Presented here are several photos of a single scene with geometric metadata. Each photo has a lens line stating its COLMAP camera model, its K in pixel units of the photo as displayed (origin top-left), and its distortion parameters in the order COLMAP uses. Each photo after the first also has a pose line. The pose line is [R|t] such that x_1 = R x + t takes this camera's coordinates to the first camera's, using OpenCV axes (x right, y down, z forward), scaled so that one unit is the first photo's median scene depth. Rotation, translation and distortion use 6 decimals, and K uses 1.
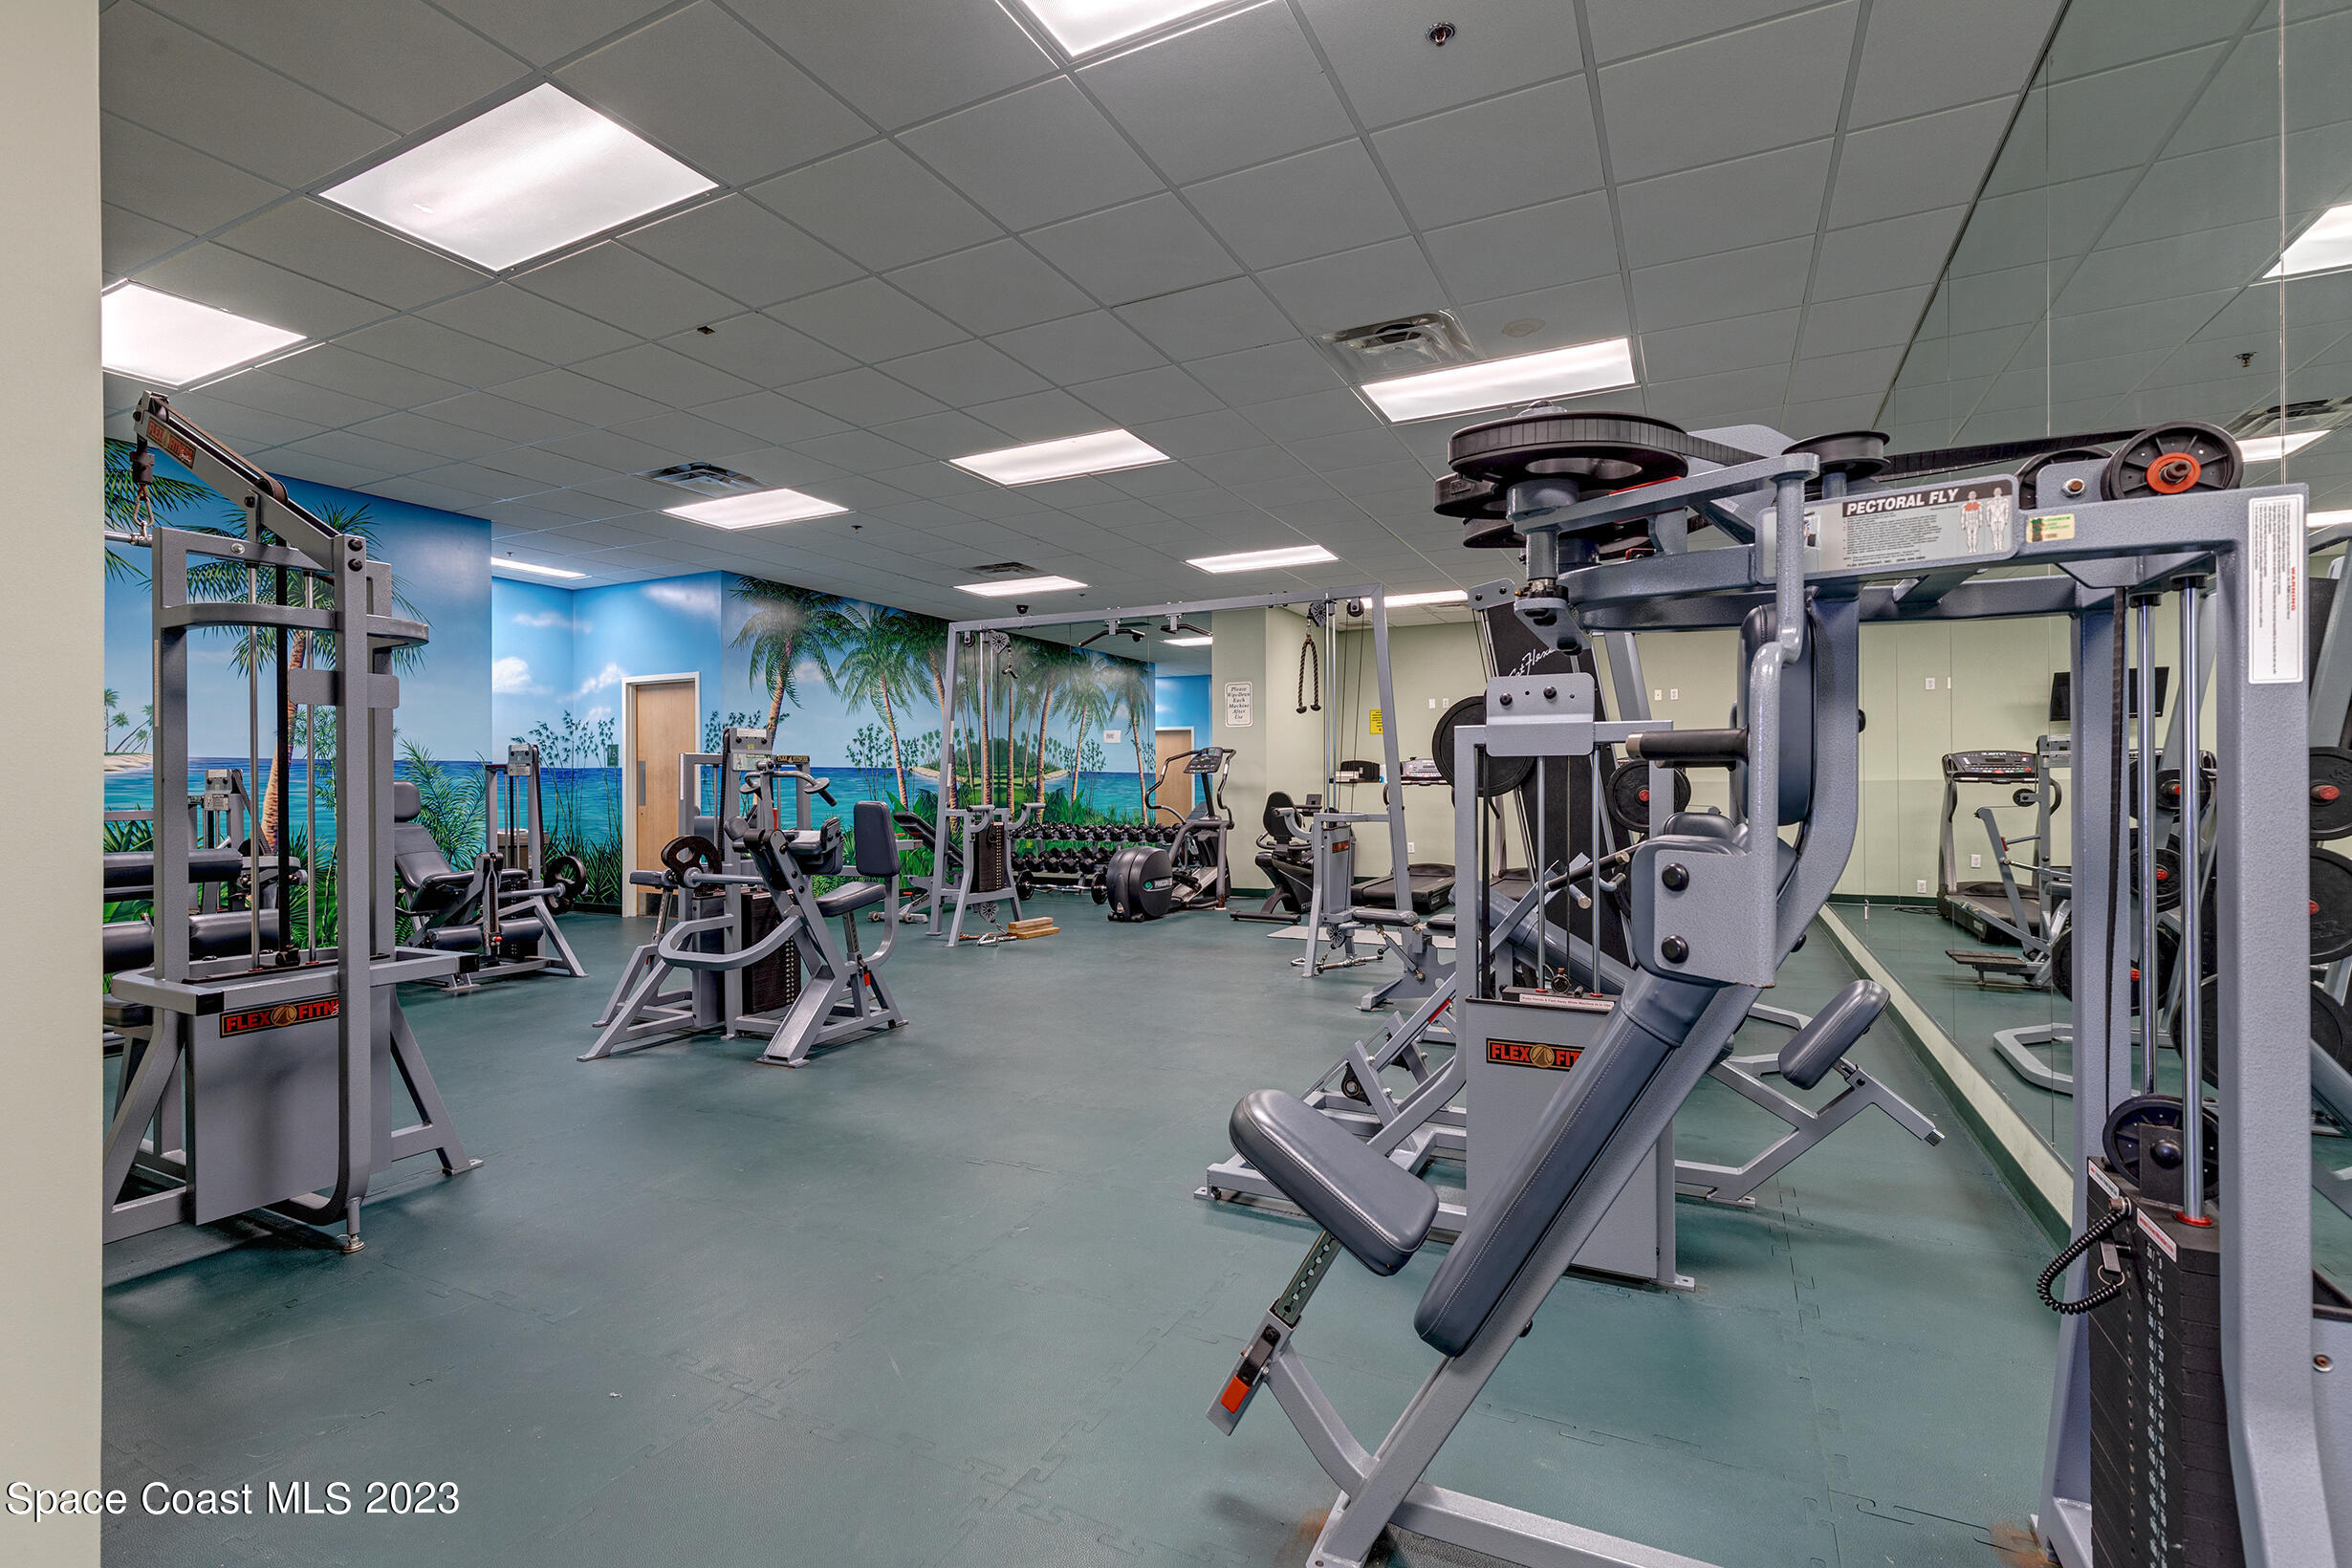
lens RADIAL K [[1057.3, 0, 1168.0], [0, 1057.3, 779.7], [0, 0, 1]] dist [0.003839, 0.000553]
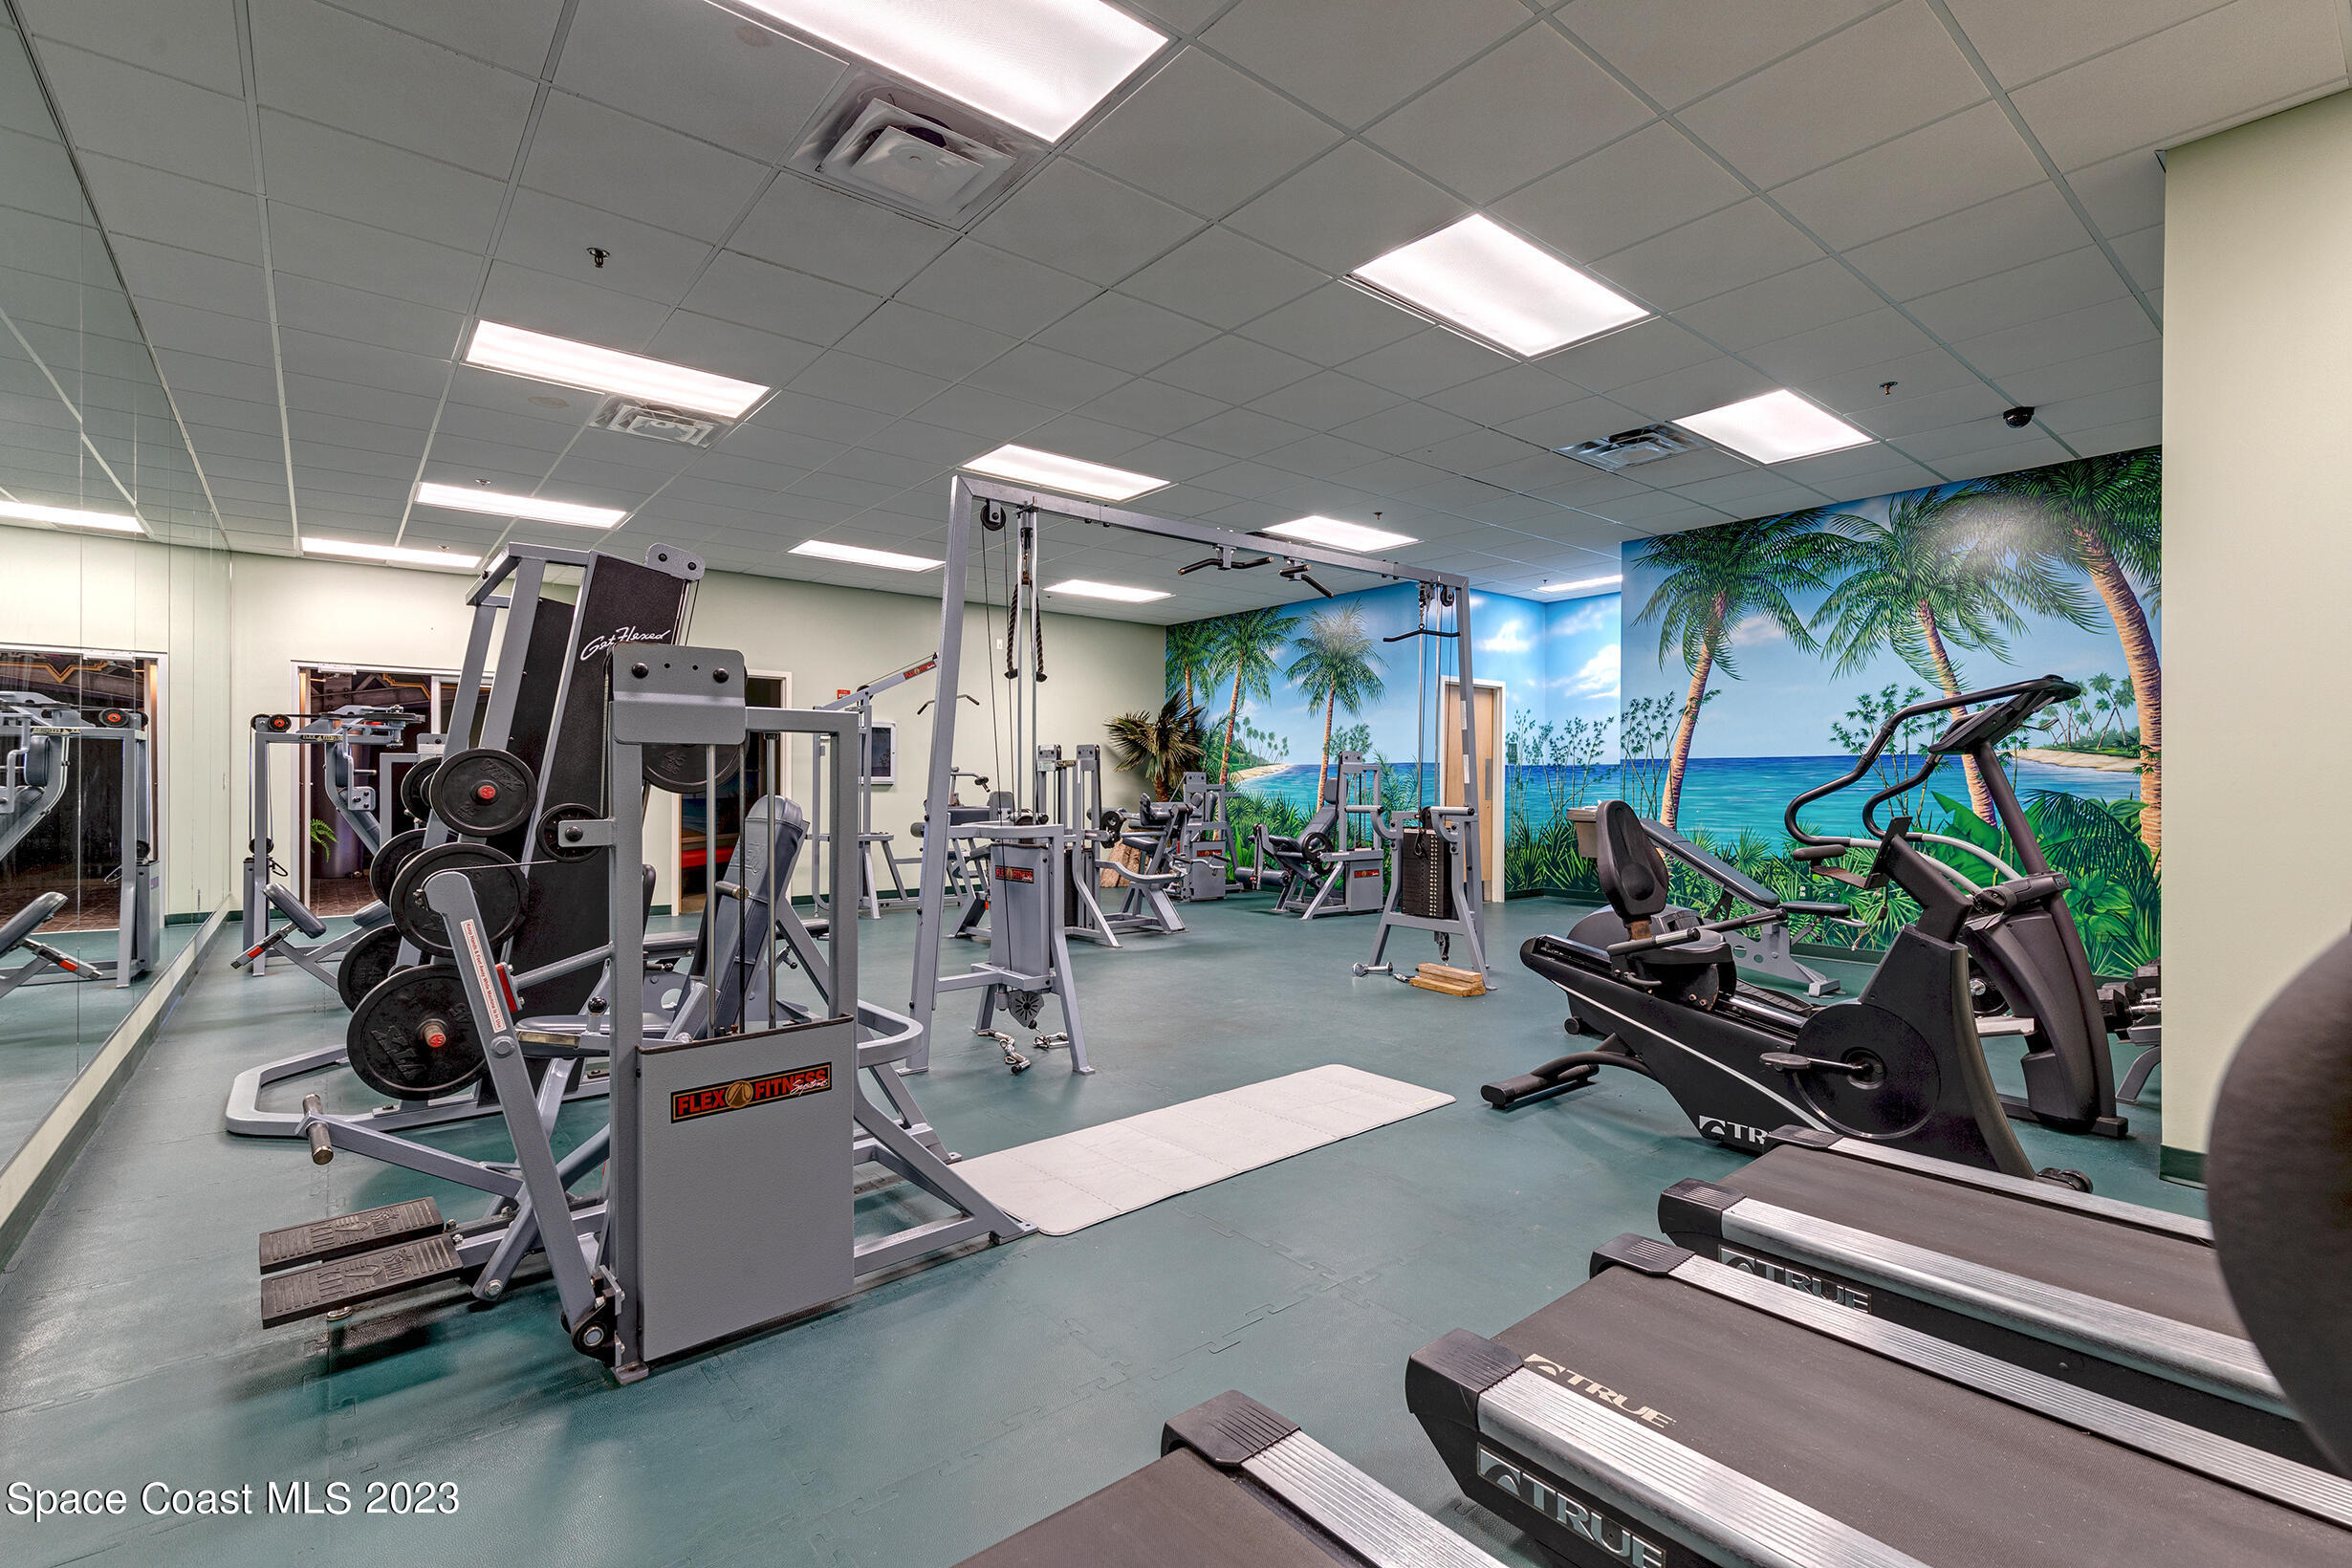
lens RADIAL K [[1057.3, 0, 1174.0], [0, 1057.3, 791.8], [0, 0, 1]] dist [0.003839, 0.000553]
pose [[-0.412026, 0.002962, -0.911167, 0.512601], [-0.003855, 0.999980, 0.004994, 0.010312], [0.911164, 0.005570, -0.412006, 0.942710]]
